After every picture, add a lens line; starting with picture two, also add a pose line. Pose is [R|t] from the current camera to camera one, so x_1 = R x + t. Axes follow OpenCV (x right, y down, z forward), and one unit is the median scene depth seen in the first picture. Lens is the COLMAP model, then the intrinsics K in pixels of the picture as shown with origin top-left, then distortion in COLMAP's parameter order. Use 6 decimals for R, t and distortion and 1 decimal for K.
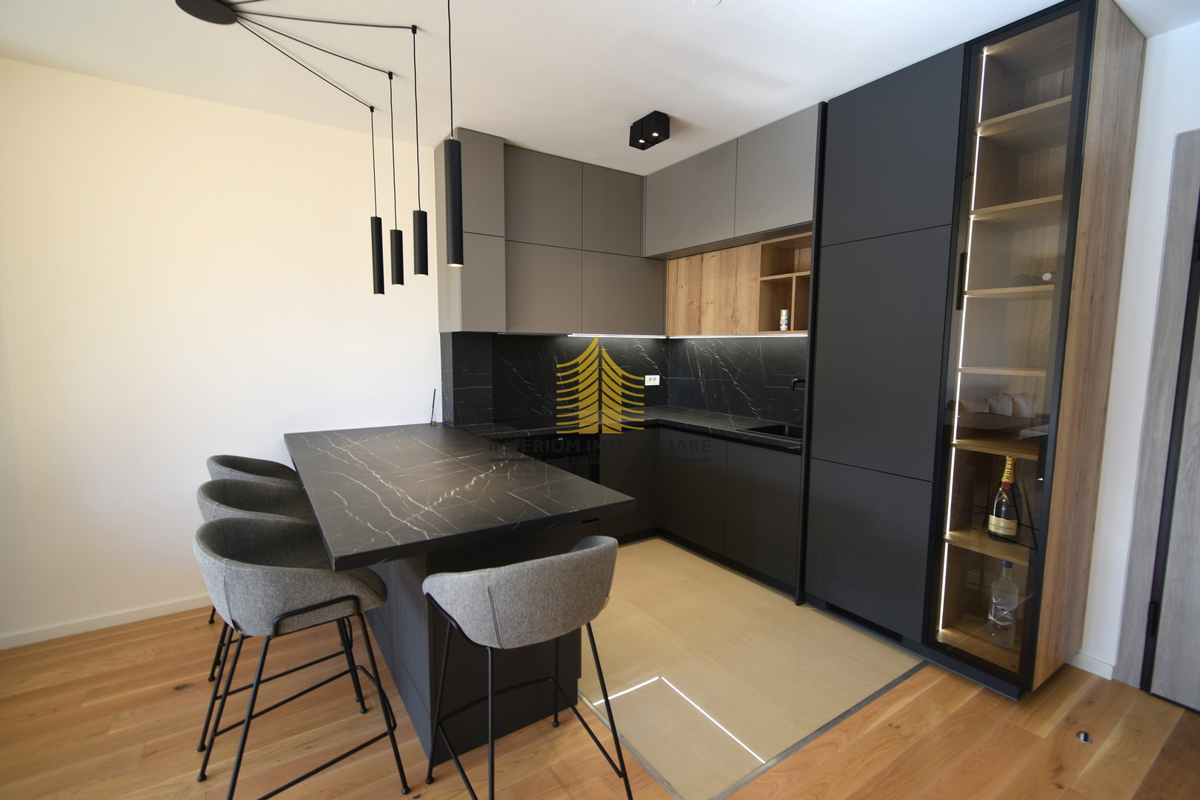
lens RADIAL K [[525.4, 0, 600.0], [0, 525.4, 400.0], [0, 0, 1]] dist [-0.001691, 0.000028]
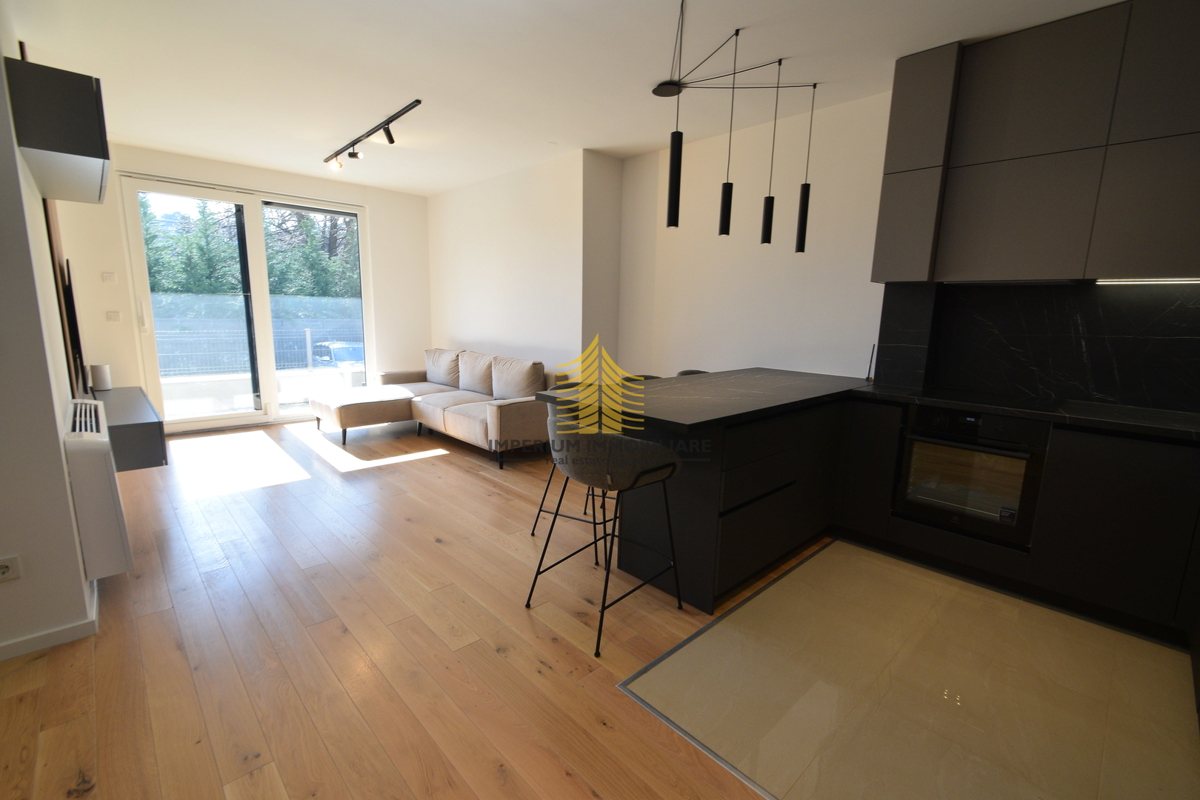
lens RADIAL K [[522.1, 0, 598.2], [0, 522.1, 401.1], [0, 0, 1]] dist [0.002930, 0.000274]
pose [[0.179838, 0.167404, -0.969347, 0.917860], [-0.122983, 0.981508, 0.146688, 0.005081], [0.975978, 0.092834, 0.197100, 0.518382]]
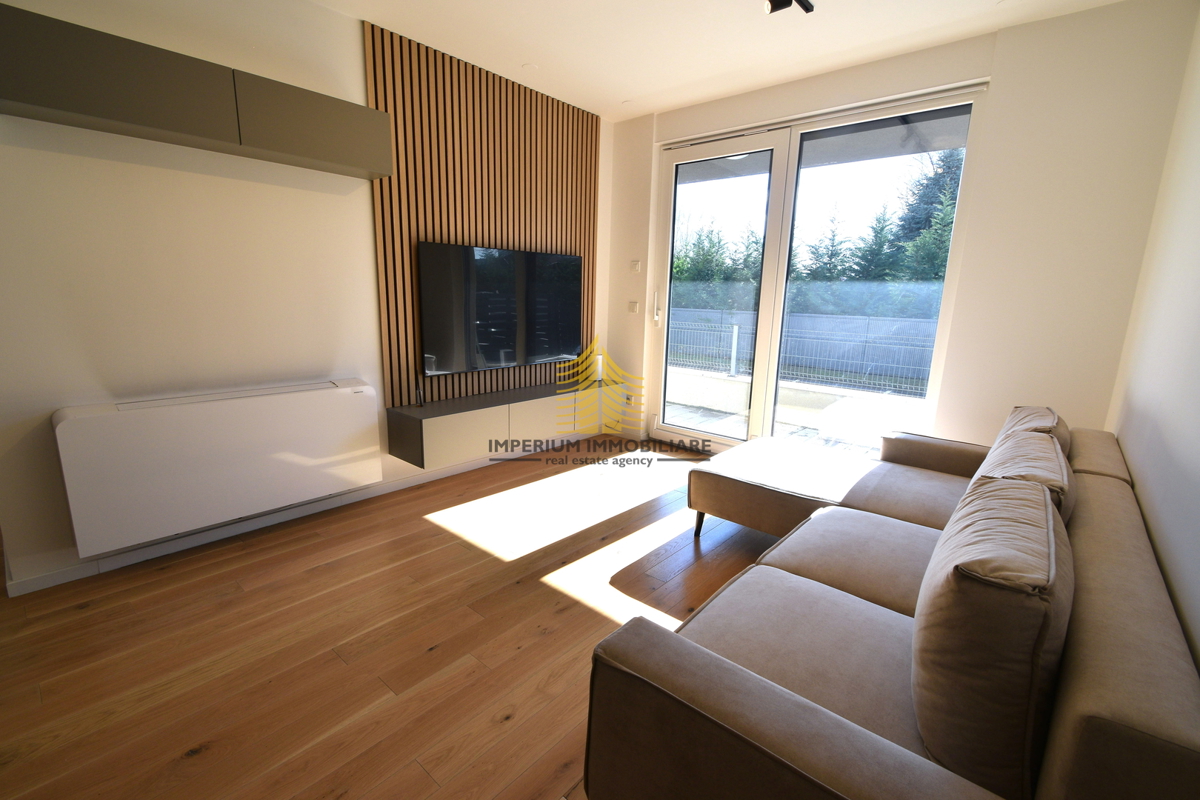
lens RADIAL K [[525.4, 0, 600.0], [0, 525.4, 400.0], [0, 0, 1]] dist [-0.001691, 0.000028]
pose [[-0.961333, 0.029068, -0.273849, -0.989560], [-0.055090, 0.954015, 0.294654, -0.031441], [0.269821, 0.298347, -0.915525, 0.954077]]
